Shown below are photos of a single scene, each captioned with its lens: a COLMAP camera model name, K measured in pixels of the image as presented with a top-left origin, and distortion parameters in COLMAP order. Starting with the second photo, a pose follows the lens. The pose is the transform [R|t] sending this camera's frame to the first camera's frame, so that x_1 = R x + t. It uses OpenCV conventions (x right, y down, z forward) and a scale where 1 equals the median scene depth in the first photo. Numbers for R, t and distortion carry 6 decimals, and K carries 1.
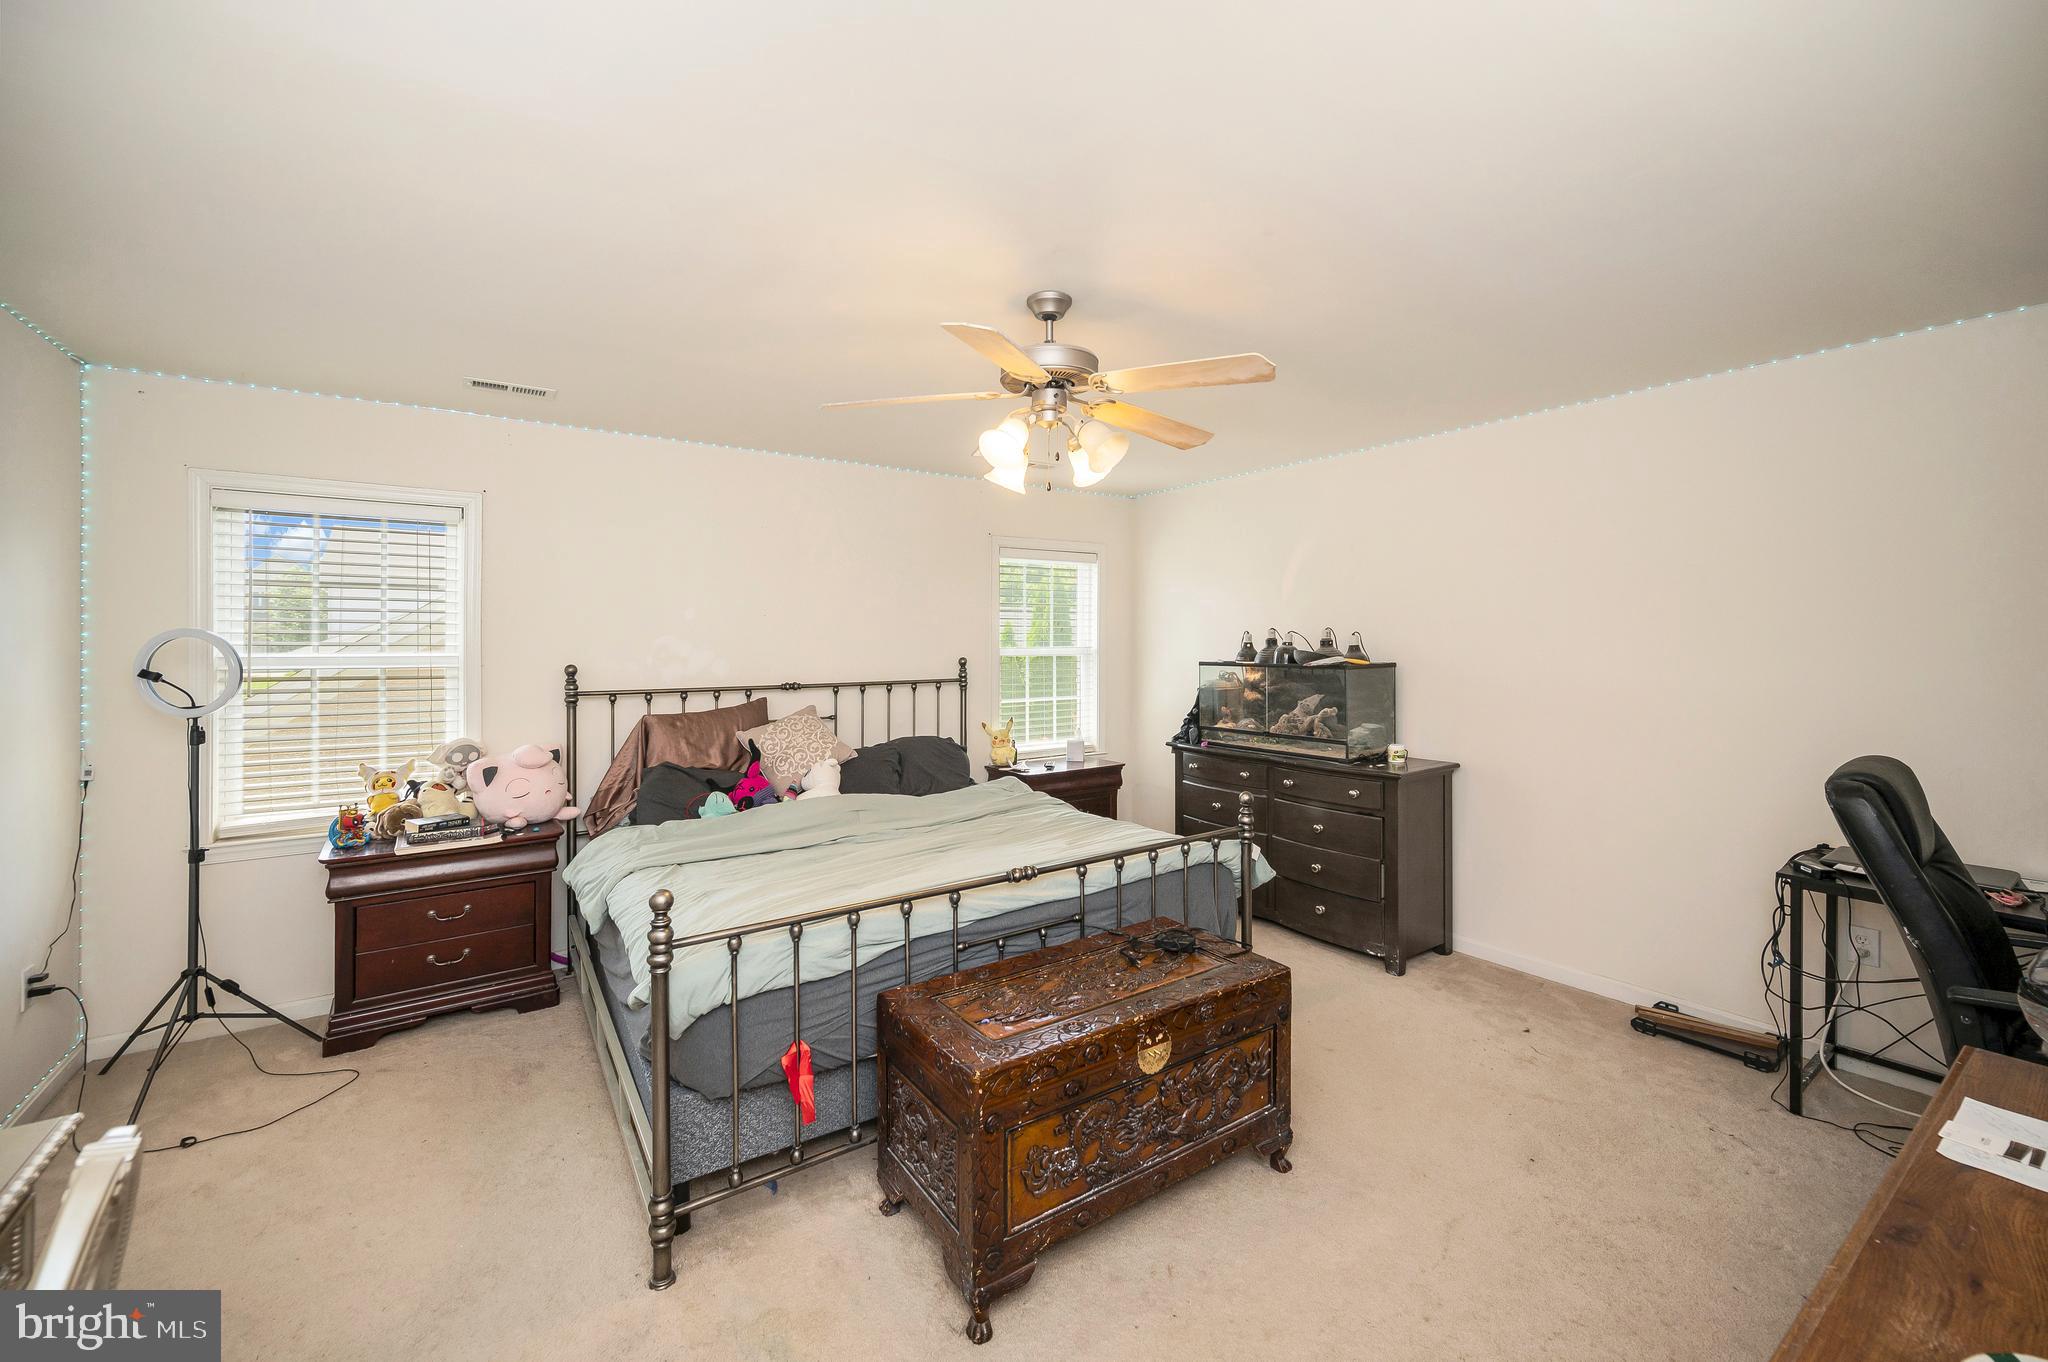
lens RADIAL K [[820.6, 0, 1030.9], [0, 820.6, 657.6], [0, 0, 1]] dist [-0.001036, -0.000255]
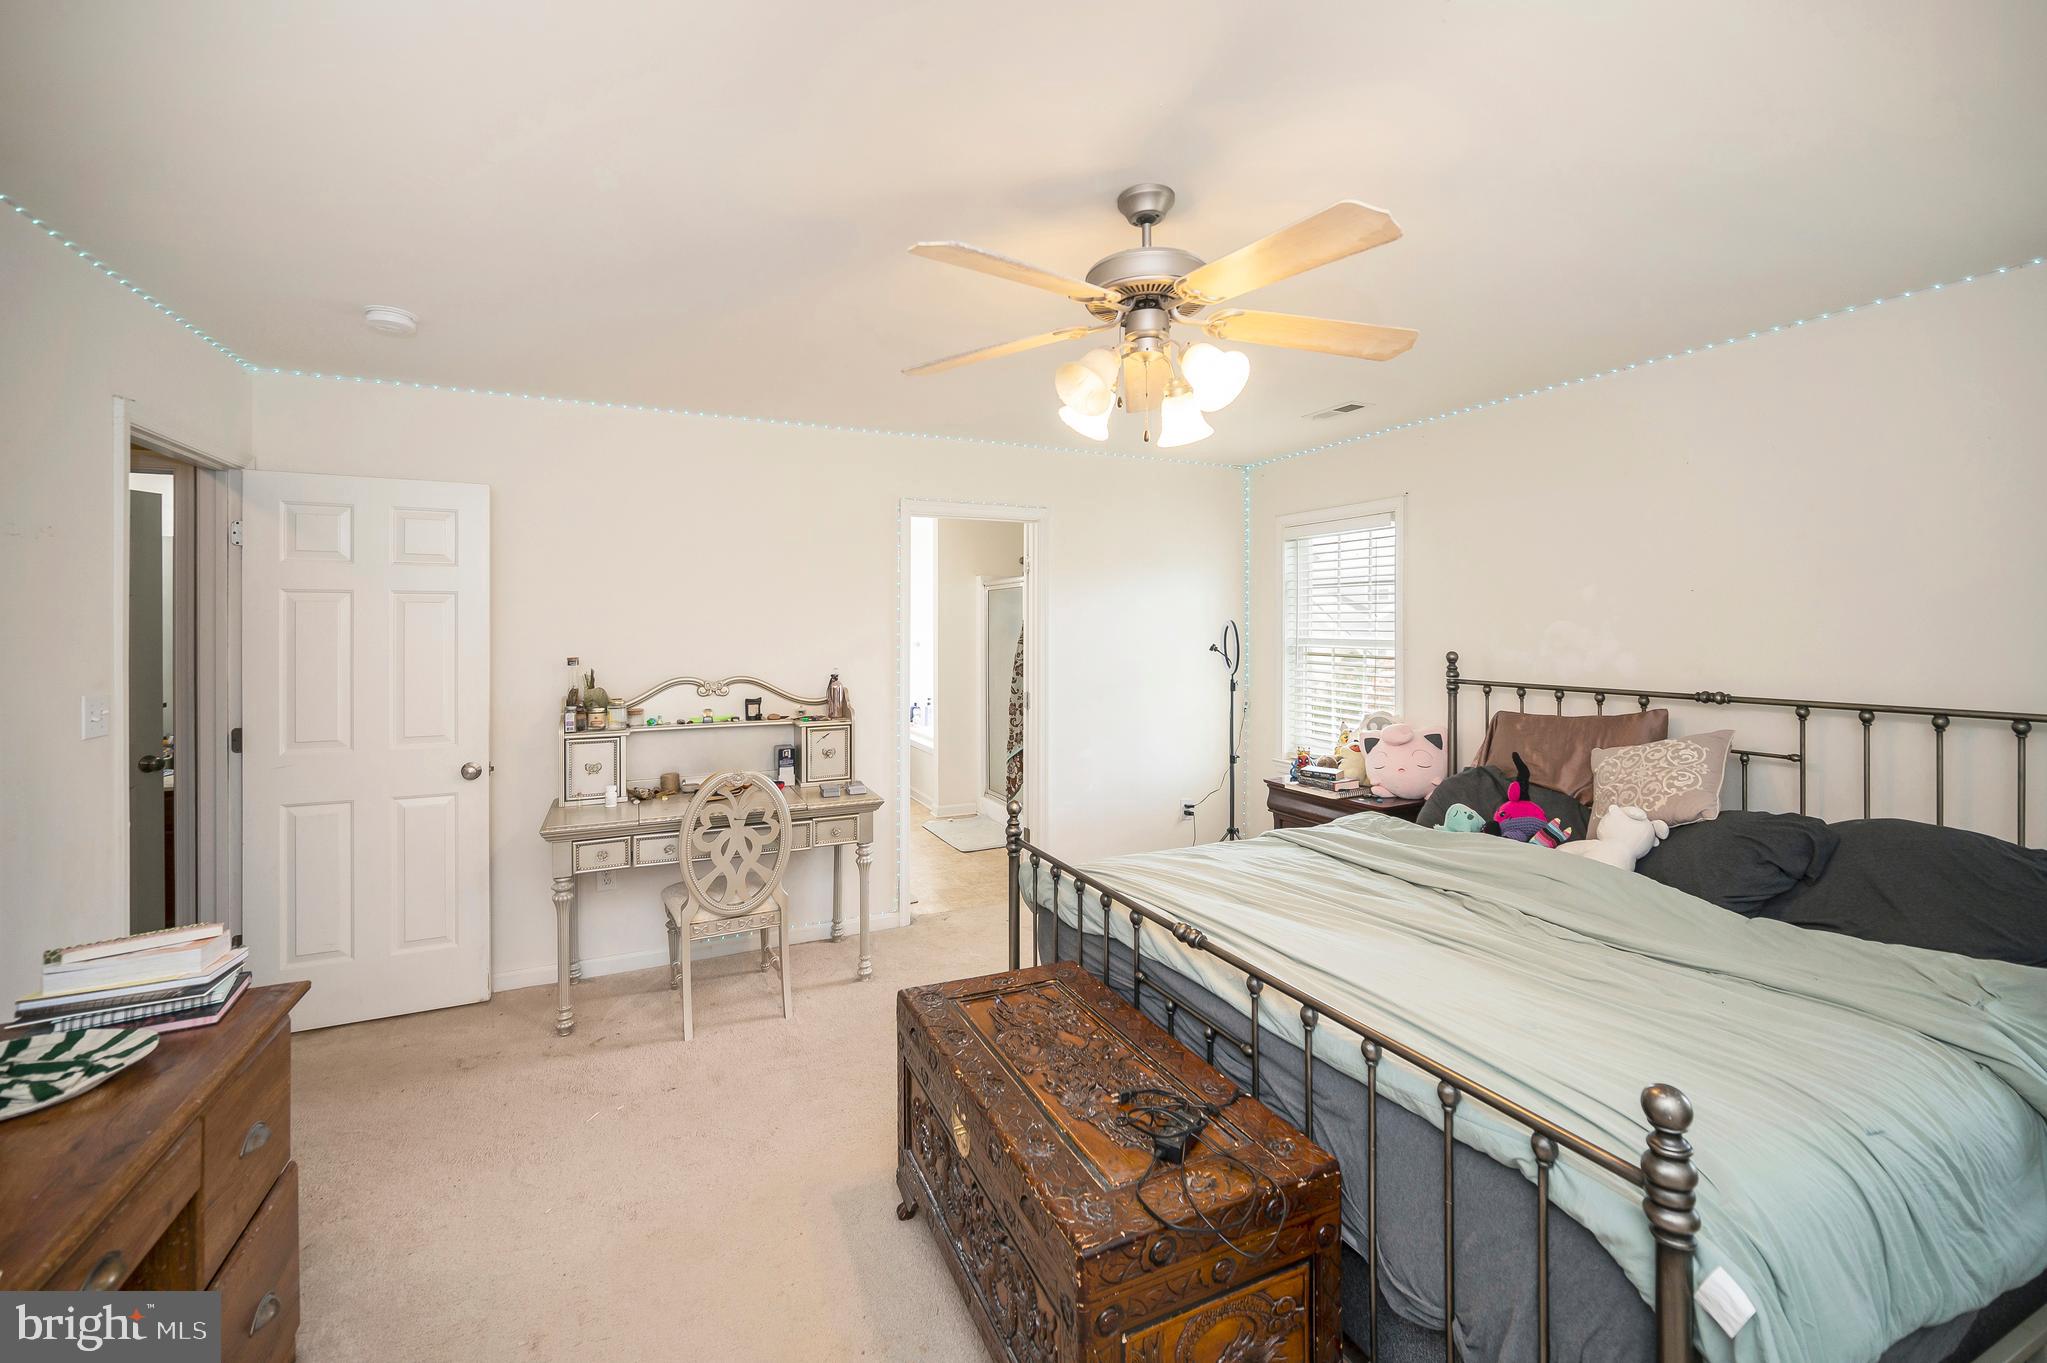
lens RADIAL K [[836.6, 0, 1033.6], [0, 836.6, 616.0], [0, 0, 1]] dist [0.000045, -0.000160]
pose [[-0.152790, -0.012010, -0.988186, 0.524351], [-0.022361, 0.999712, -0.008693, -0.014248], [0.988006, 0.020769, -0.153014, 0.647555]]
